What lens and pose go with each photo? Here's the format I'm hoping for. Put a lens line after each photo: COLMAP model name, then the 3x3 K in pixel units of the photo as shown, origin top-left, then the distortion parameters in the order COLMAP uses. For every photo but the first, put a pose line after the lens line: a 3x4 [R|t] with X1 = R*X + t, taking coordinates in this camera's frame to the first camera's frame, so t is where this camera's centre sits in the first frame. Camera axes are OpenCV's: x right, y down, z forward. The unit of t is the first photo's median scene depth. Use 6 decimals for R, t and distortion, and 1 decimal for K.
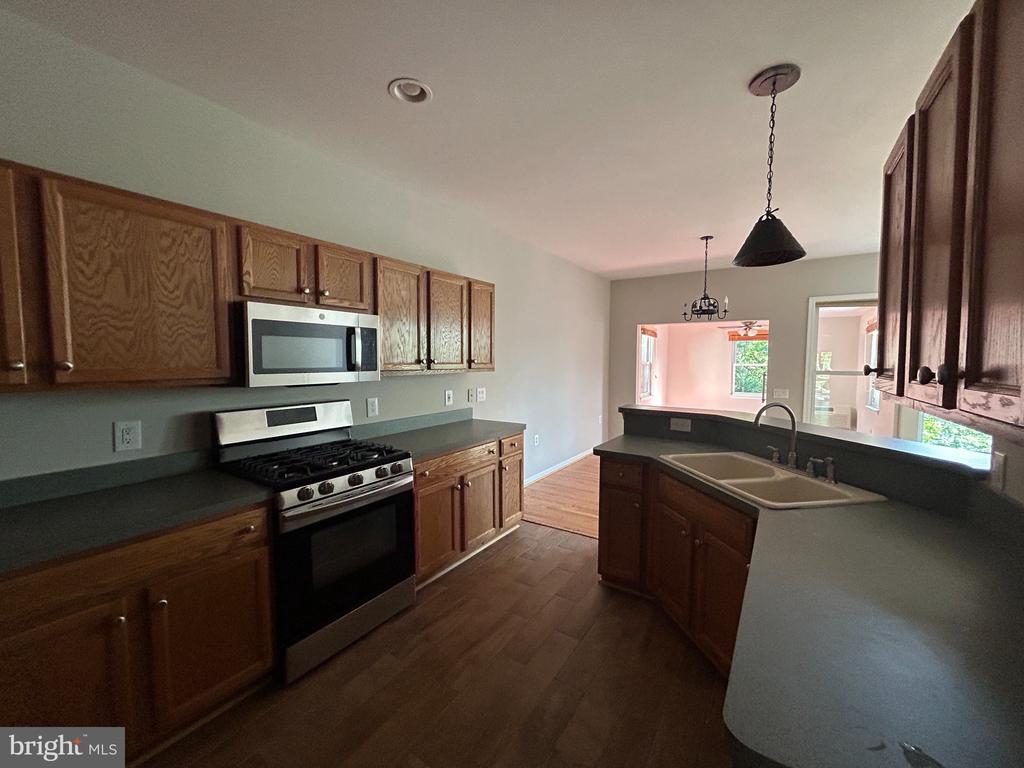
lens RADIAL K [[412.6, 0, 515.0], [0, 412.6, 381.0], [0, 0, 1]] dist [0.000553, -0.000156]
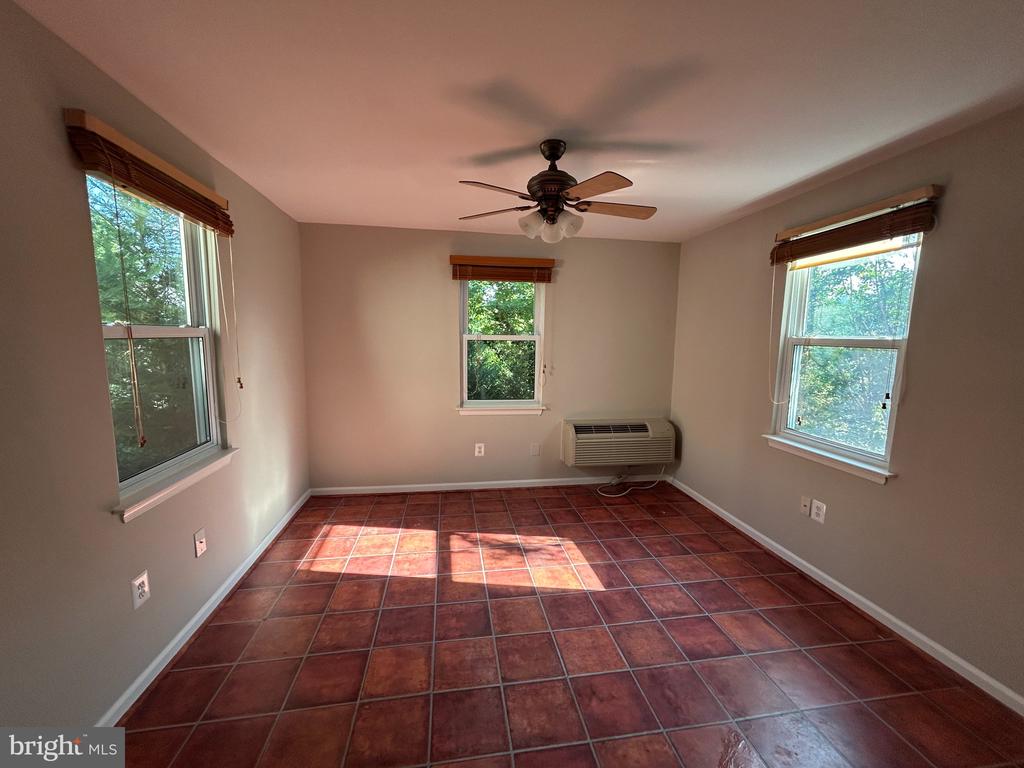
lens RADIAL K [[412.6, 0, 512.4], [0, 412.6, 385.7], [0, 0, 1]] dist [0.000553, -0.000156]
pose [[0.739234, -0.074904, 0.669271, 0.281725], [0.025445, 0.996192, 0.083388, -0.024253], [-0.672968, -0.044614, 0.738325, 0.658369]]
